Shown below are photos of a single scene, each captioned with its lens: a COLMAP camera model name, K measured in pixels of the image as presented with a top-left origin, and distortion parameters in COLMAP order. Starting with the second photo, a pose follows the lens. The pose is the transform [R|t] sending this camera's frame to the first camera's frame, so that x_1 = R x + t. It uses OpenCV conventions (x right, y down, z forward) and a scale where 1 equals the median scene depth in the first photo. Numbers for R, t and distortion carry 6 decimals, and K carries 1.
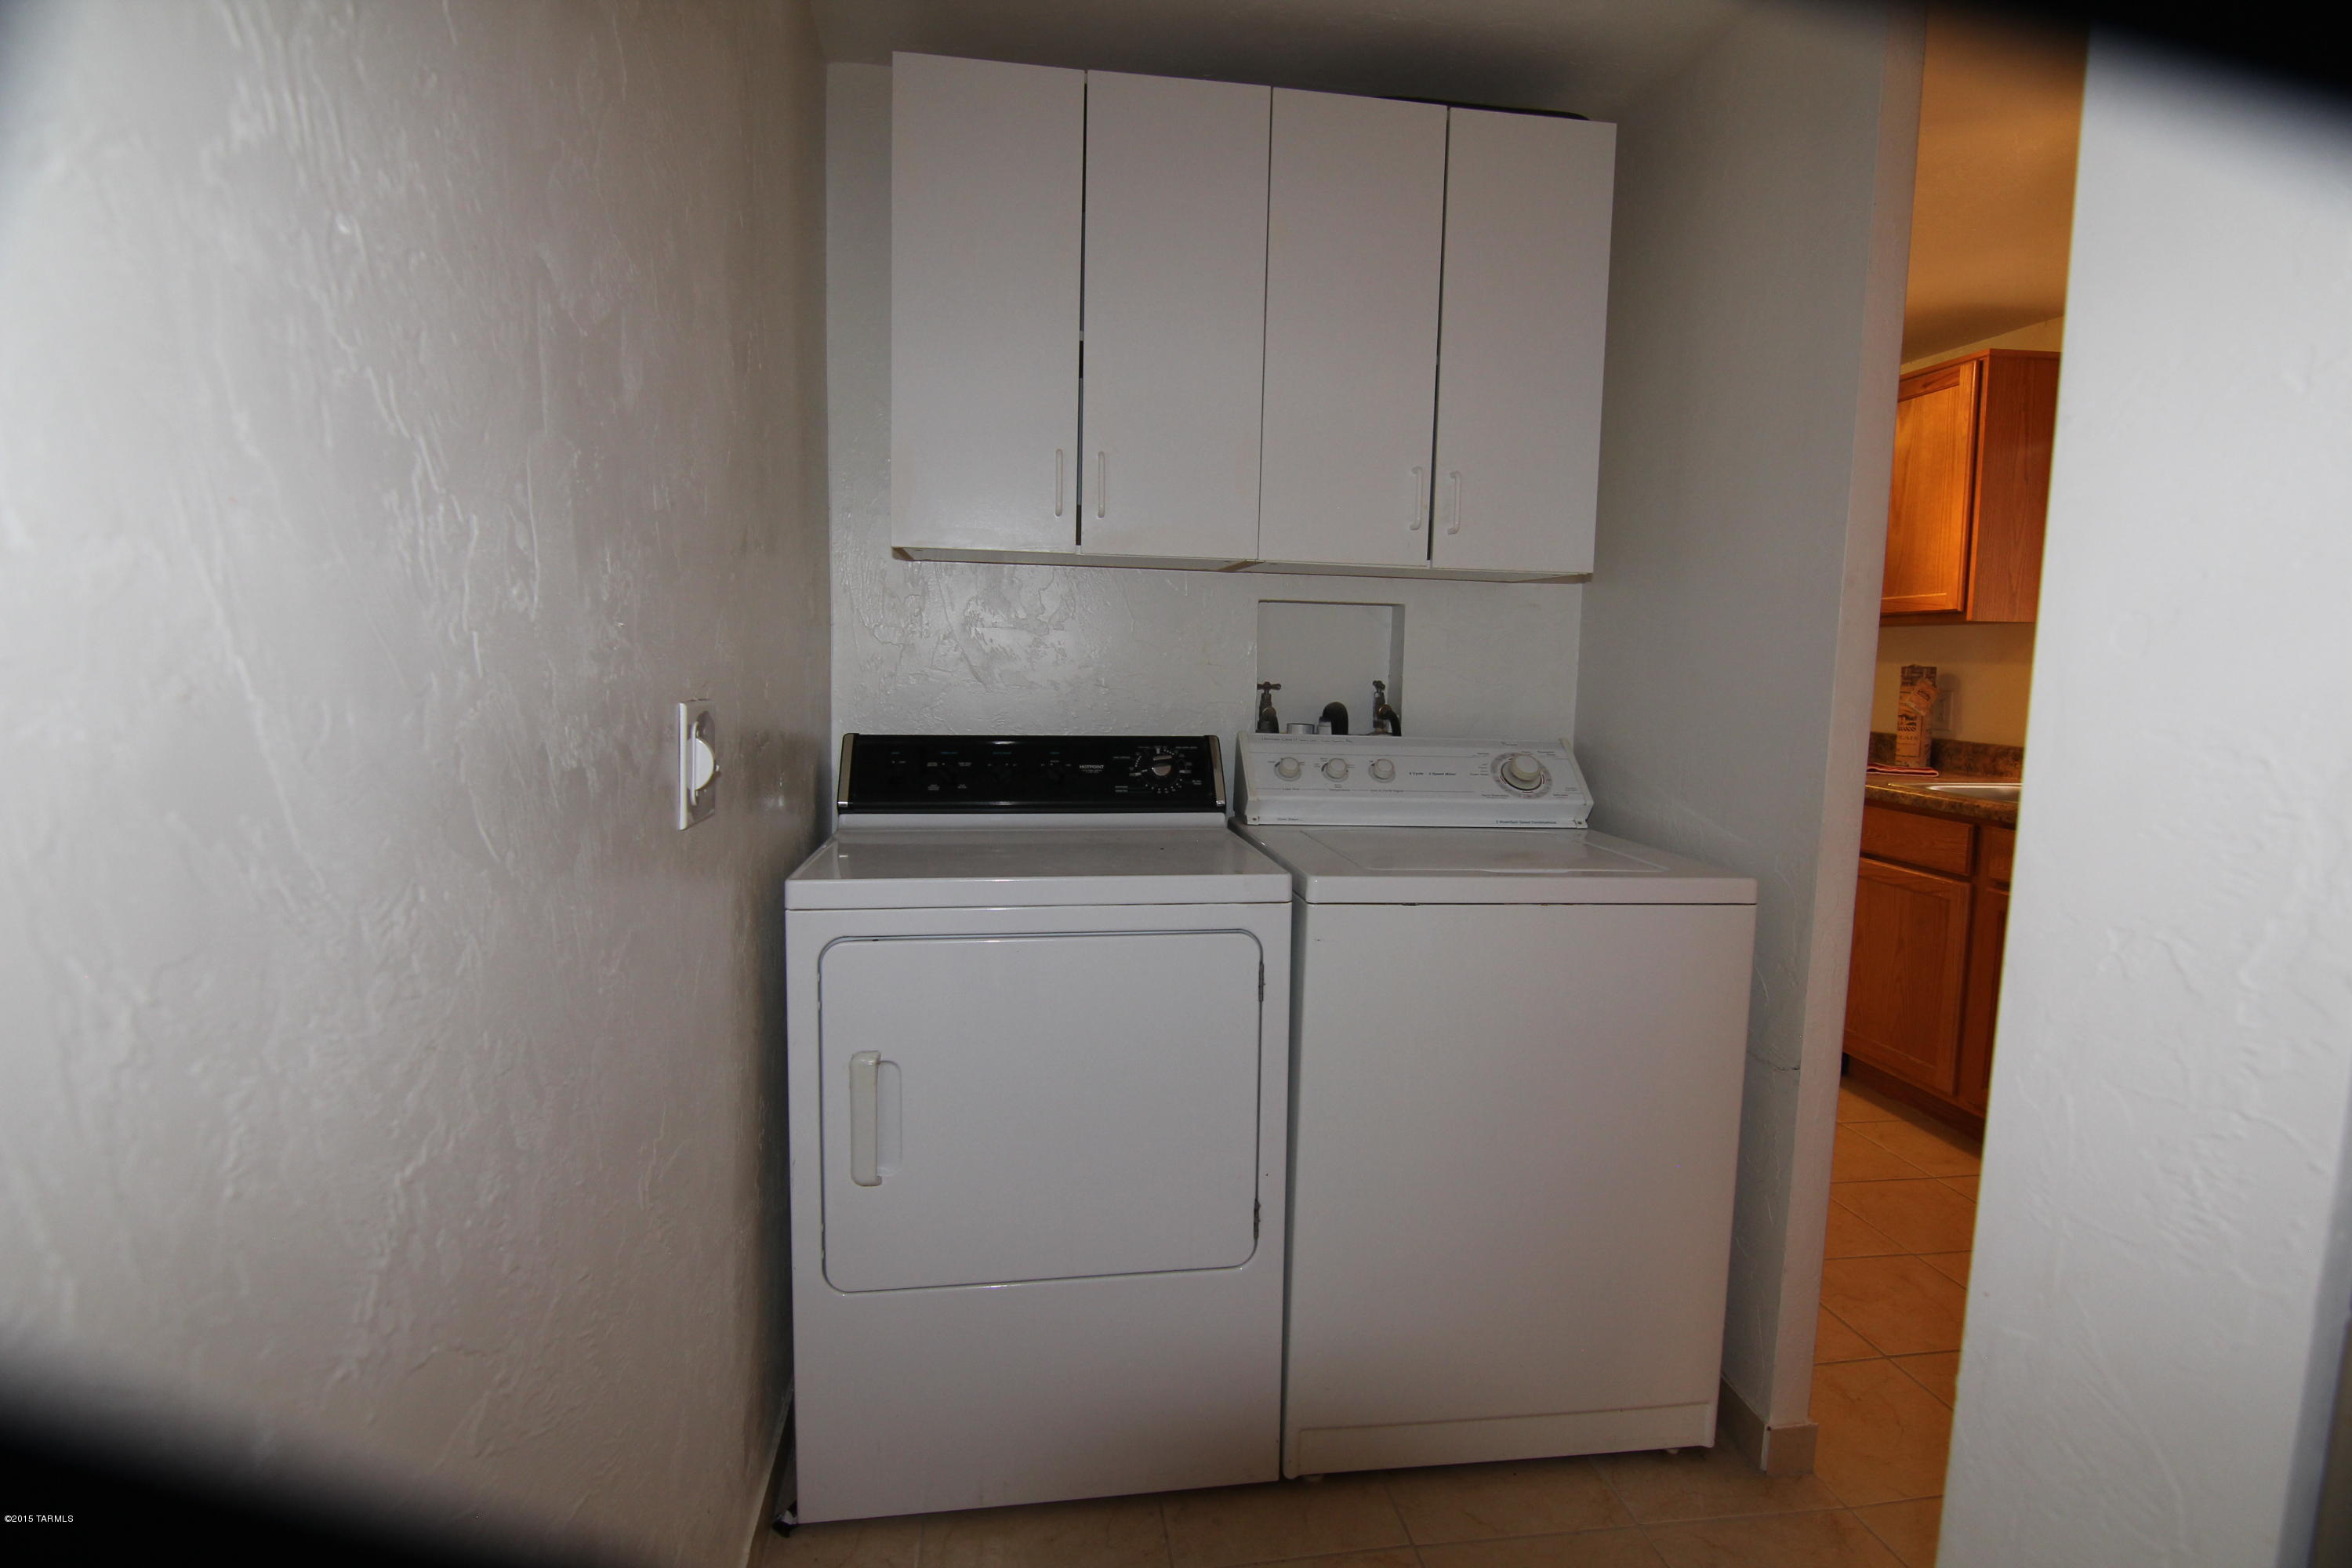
lens RADIAL K [[1203.0, 0, 1185.0], [0, 1203.0, 780.0], [0, 0, 1]] dist [-0.002015, -0.012249]
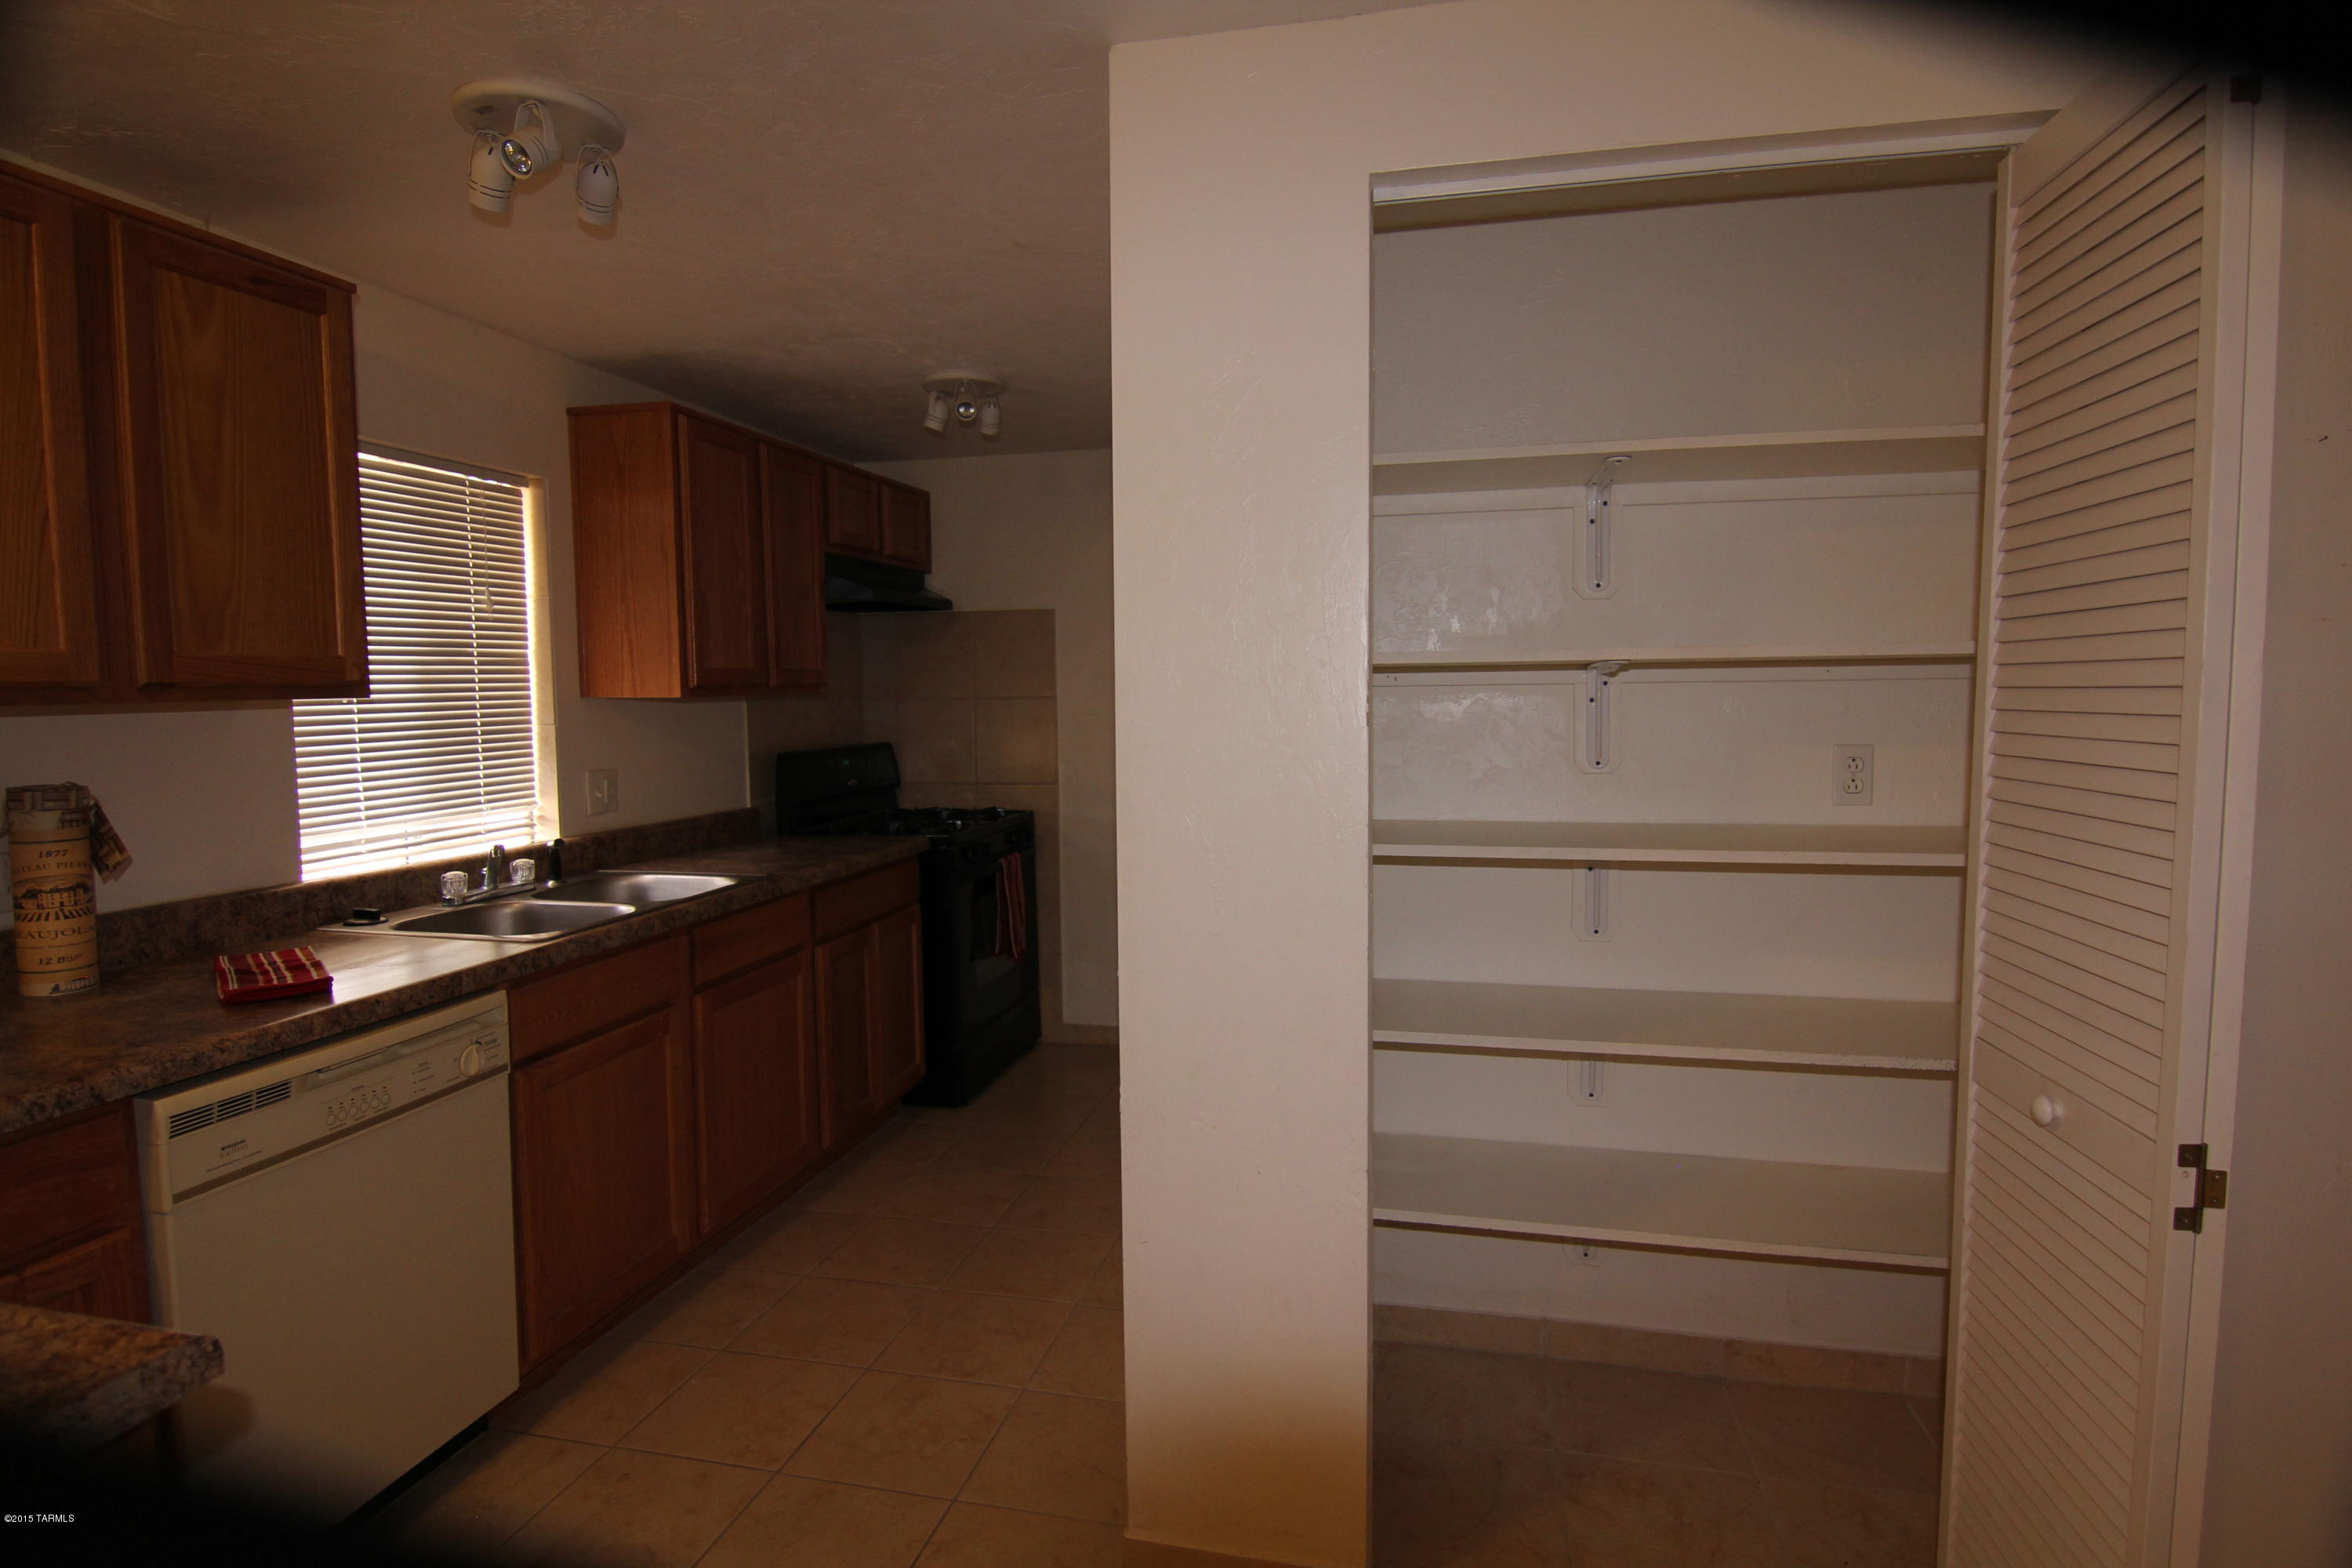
lens RADIAL K [[1203.0, 0, 1185.0], [0, 1203.0, 780.0], [0, 0, 1]] dist [-0.002015, -0.012249]
pose [[-0.927895, -0.040724, 0.370611, -0.002225], [0.029868, 0.982703, 0.182762, -0.188078], [-0.371644, 0.180653, -0.910629, 1.386876]]
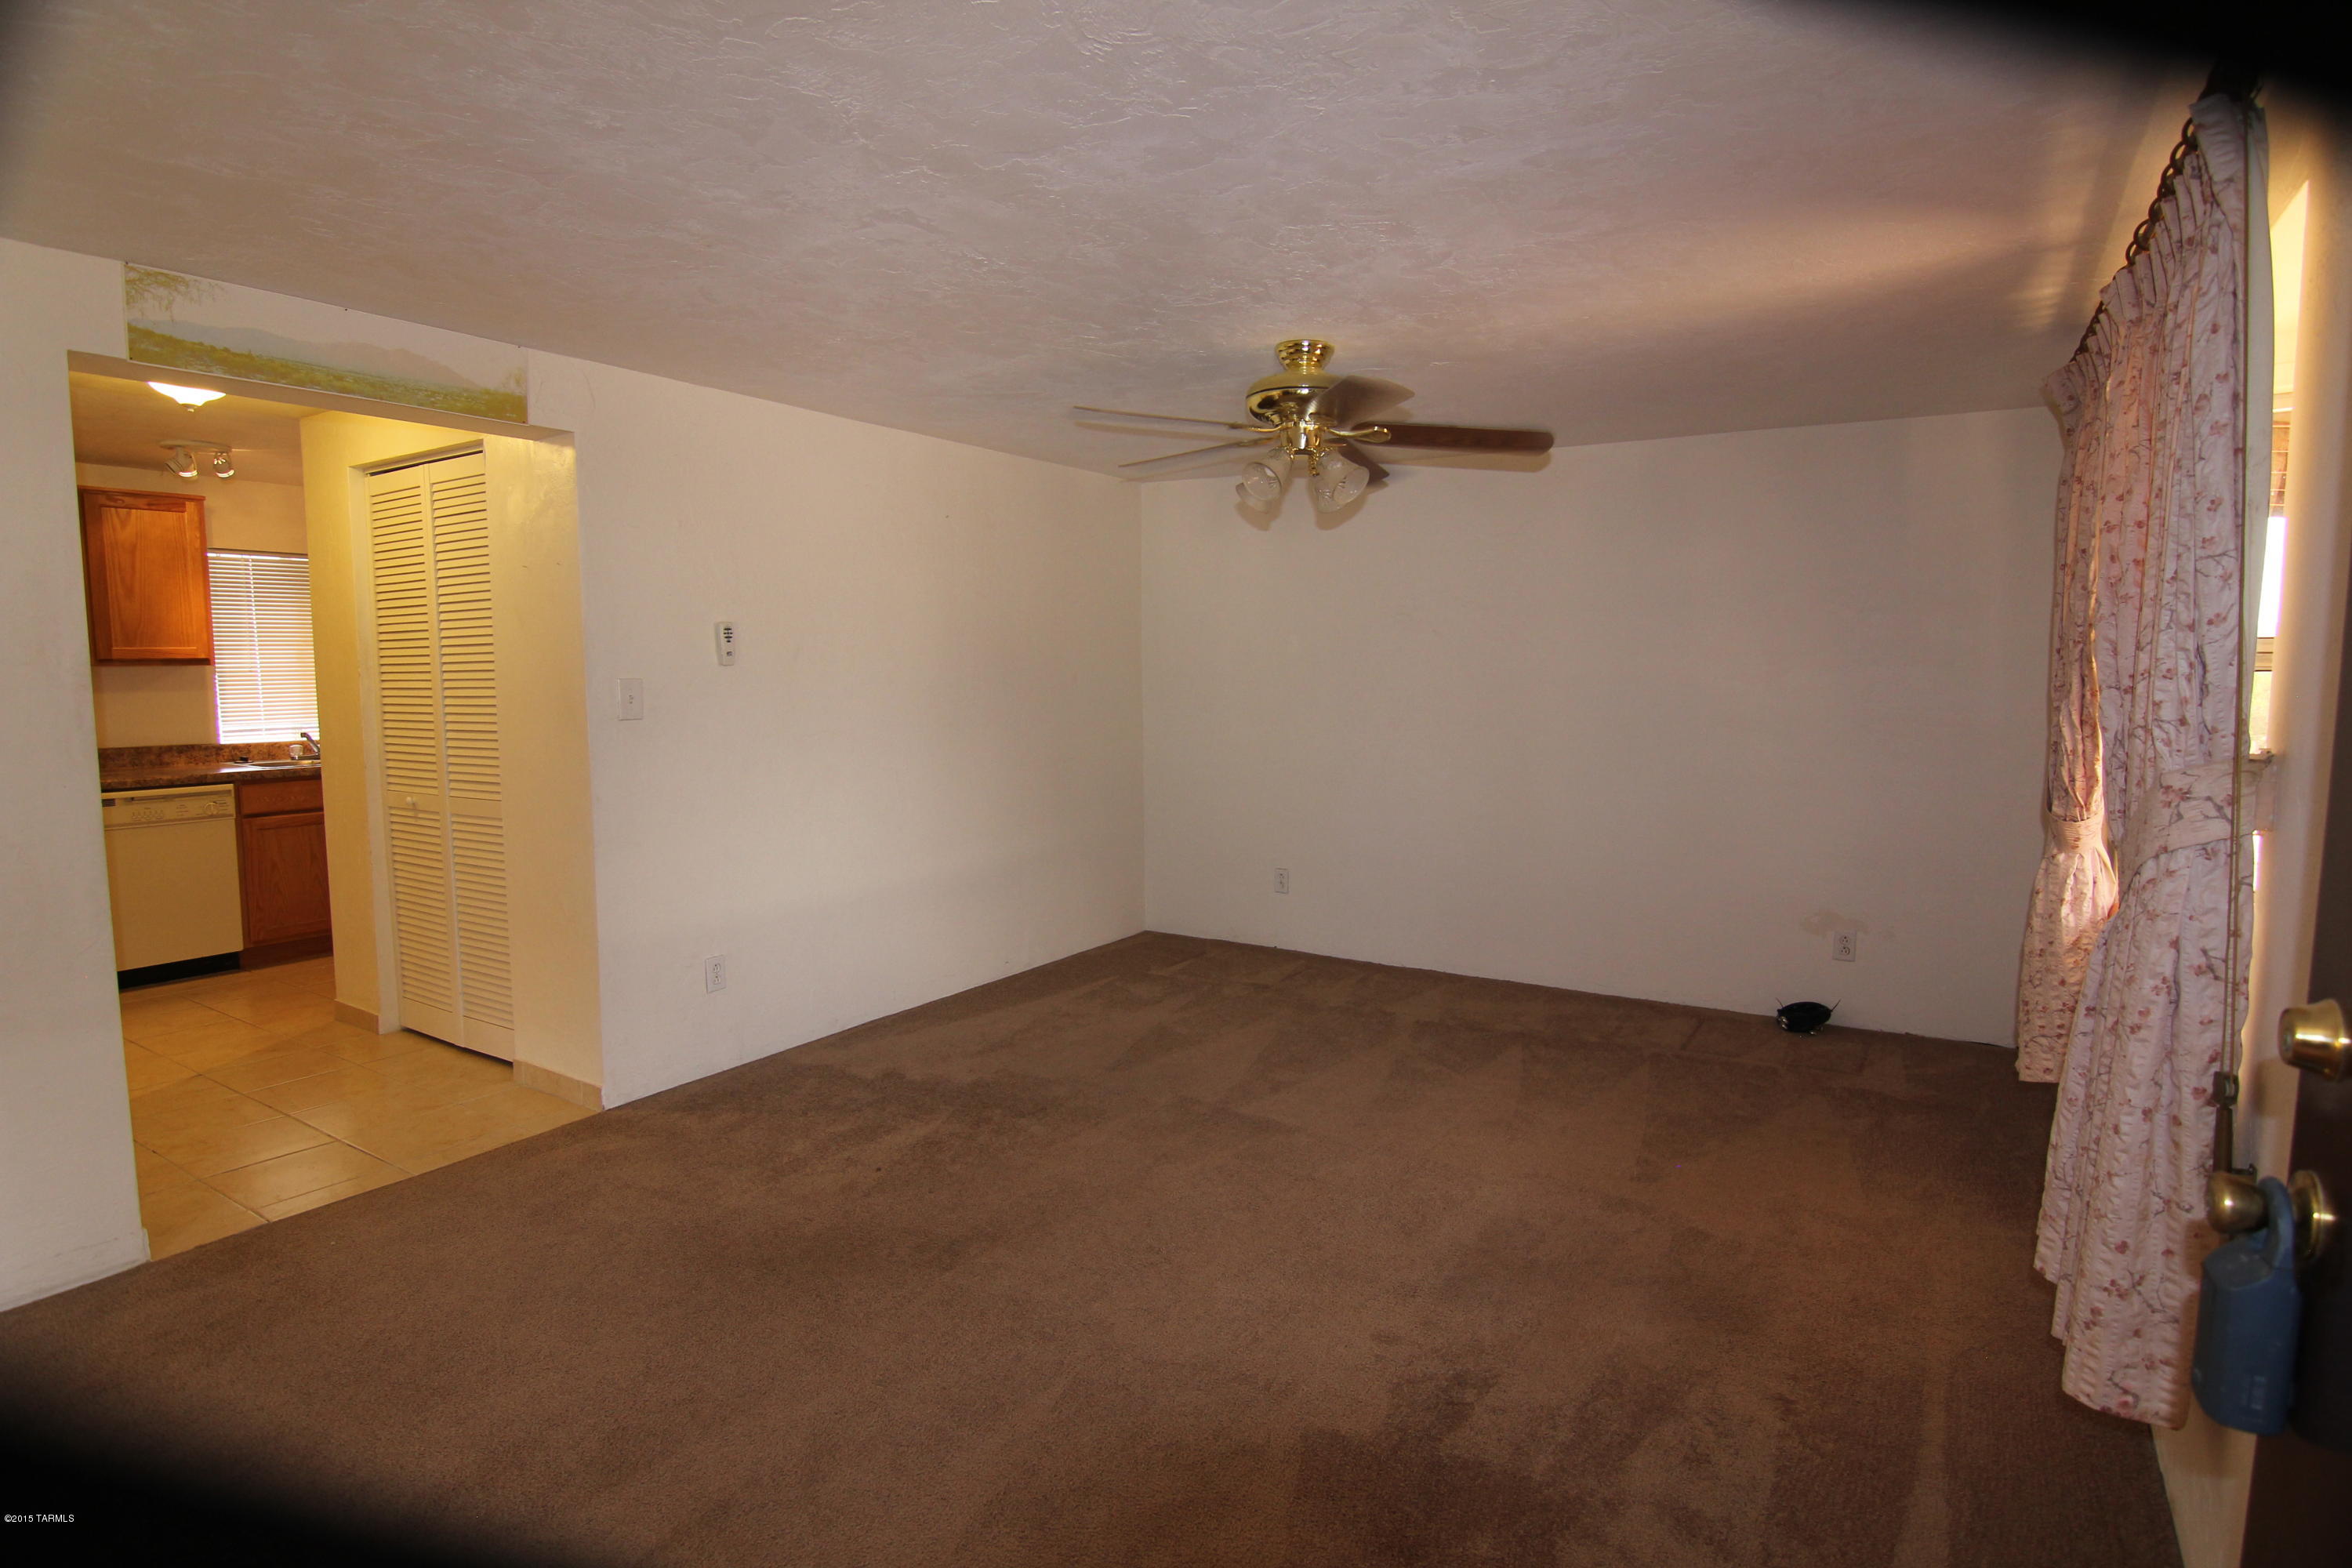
lens RADIAL K [[1194.4, 0, 1187.2], [0, 1194.4, 778.9], [0, 0, 1]] dist [-0.004277, -0.012703]
pose [[-0.750938, -0.073298, 0.656292, -1.305723], [0.061527, 0.981732, 0.180045, -0.180927], [-0.657500, 0.175583, -0.732711, 1.281365]]
